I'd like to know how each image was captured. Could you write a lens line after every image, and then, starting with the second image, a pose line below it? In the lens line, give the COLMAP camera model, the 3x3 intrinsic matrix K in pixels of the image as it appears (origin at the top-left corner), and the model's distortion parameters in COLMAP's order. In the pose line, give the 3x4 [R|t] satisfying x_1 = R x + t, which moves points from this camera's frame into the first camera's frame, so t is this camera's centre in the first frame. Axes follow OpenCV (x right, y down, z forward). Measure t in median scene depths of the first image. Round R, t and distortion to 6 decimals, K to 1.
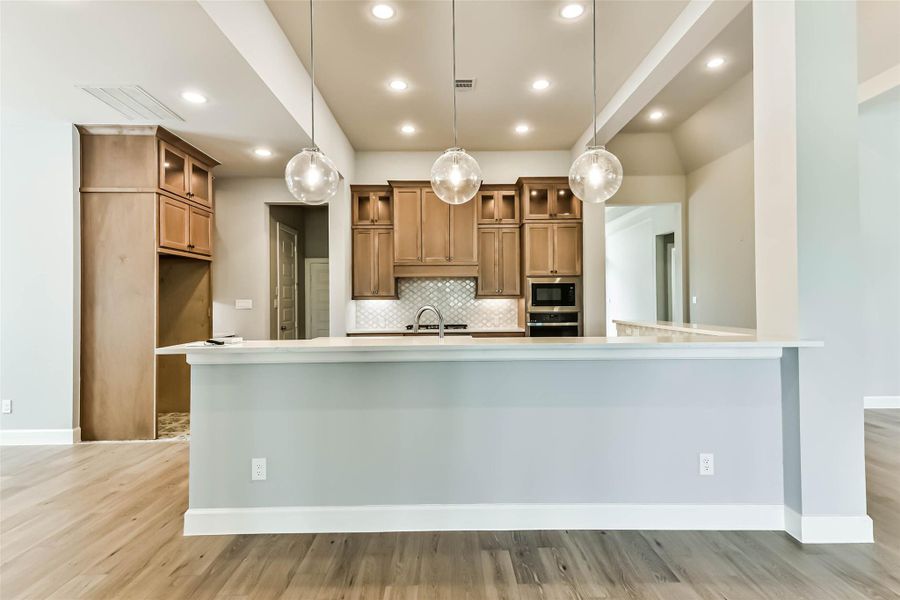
lens RADIAL K [[448.0, 0, 451.5], [0, 448.0, 298.4], [0, 0, 1]] dist [0.021873, -0.000491]
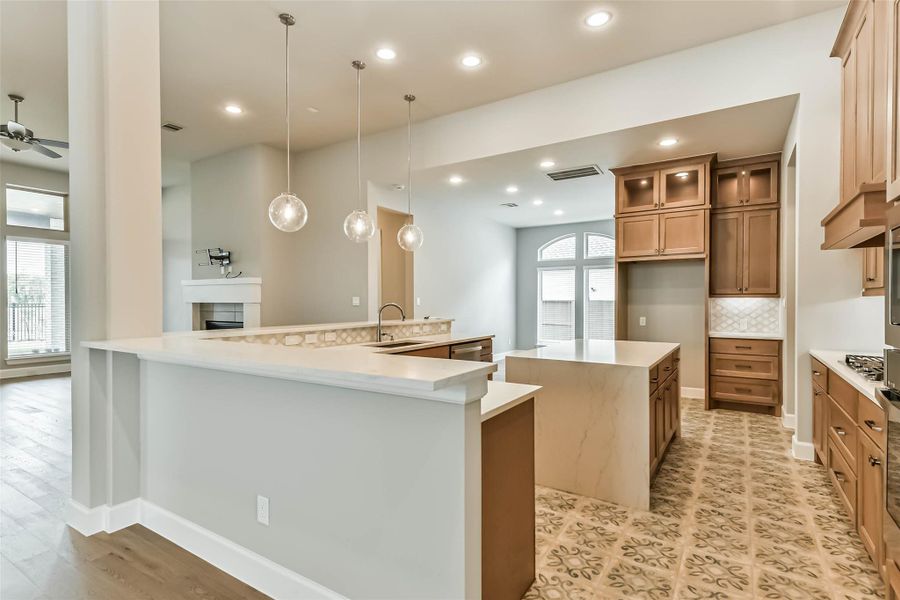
lens RADIAL K [[455.9, 0, 450.9], [0, 455.9, 306.7], [0, 0, 1]] dist [0.003898, 0.000091]
pose [[-0.549989, 0.014795, -0.835041, 0.507857], [0.008410, 0.999890, 0.012176, 0.004644], [0.835130, -0.000326, -0.550053, 0.910988]]
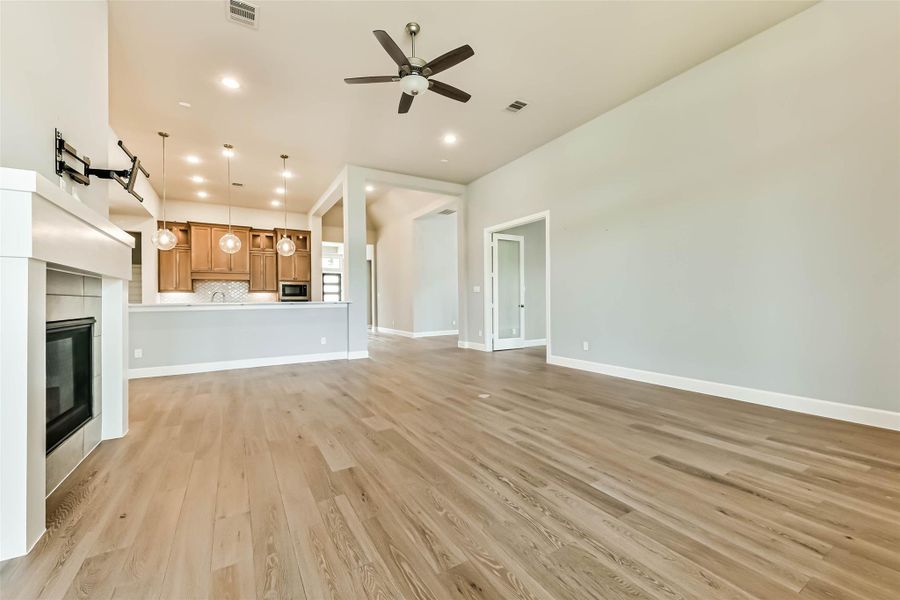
lens RADIAL K [[360.1, 0, 454.8], [0, 360.1, 299.5], [0, 0, 1]] dist [0.009768, -0.000296]
pose [[0.857460, 0.000611, 0.514551, 0.020186], [-0.000362, 1.000000, -0.000584, 0.030283], [-0.514551, 0.000314, 0.857460, -0.667395]]
